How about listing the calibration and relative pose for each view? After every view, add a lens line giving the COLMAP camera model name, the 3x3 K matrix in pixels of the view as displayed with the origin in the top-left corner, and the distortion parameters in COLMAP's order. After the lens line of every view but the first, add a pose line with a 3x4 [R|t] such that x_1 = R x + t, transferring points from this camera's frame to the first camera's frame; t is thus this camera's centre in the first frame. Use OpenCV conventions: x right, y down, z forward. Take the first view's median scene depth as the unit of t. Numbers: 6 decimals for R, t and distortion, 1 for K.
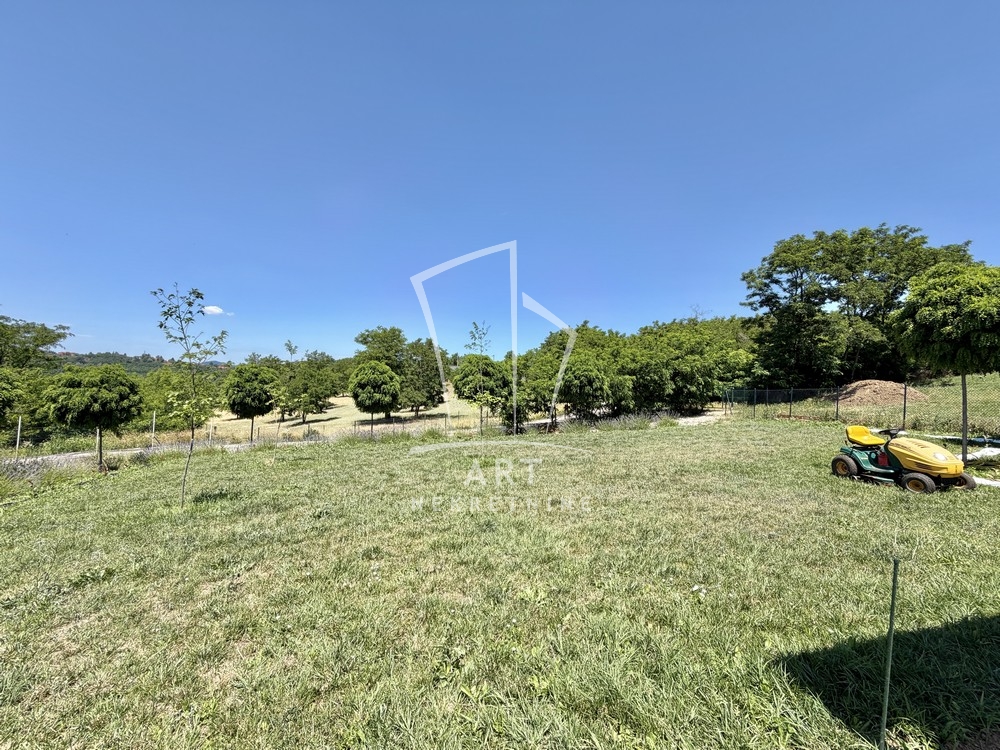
lens RADIAL K [[399.9, 0, 501.2], [0, 399.9, 373.6], [0, 0, 1]] dist [-0.000428, 0.000301]
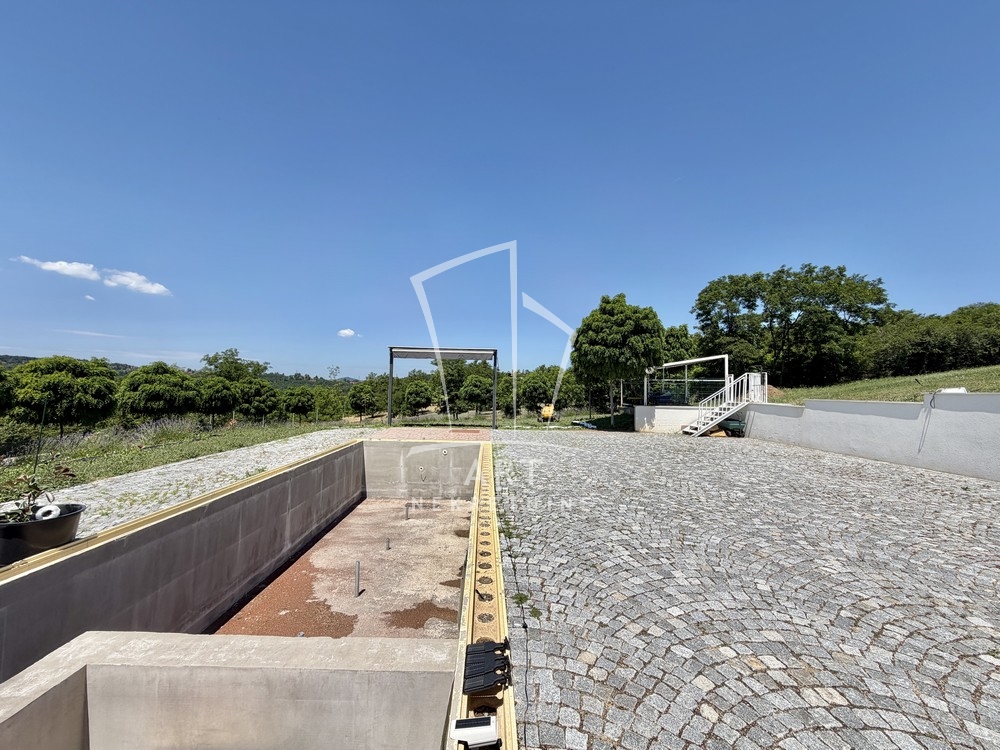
lens RADIAL K [[399.9, 0, 499.2], [0, 399.9, 380.8], [0, 0, 1]] dist [-0.000428, 0.000301]
pose [[0.966119, -0.025439, -0.256838, 0.365032], [0.023636, 0.999670, -0.010105, -0.001405], [0.257011, 0.003692, 0.966402, -0.490042]]
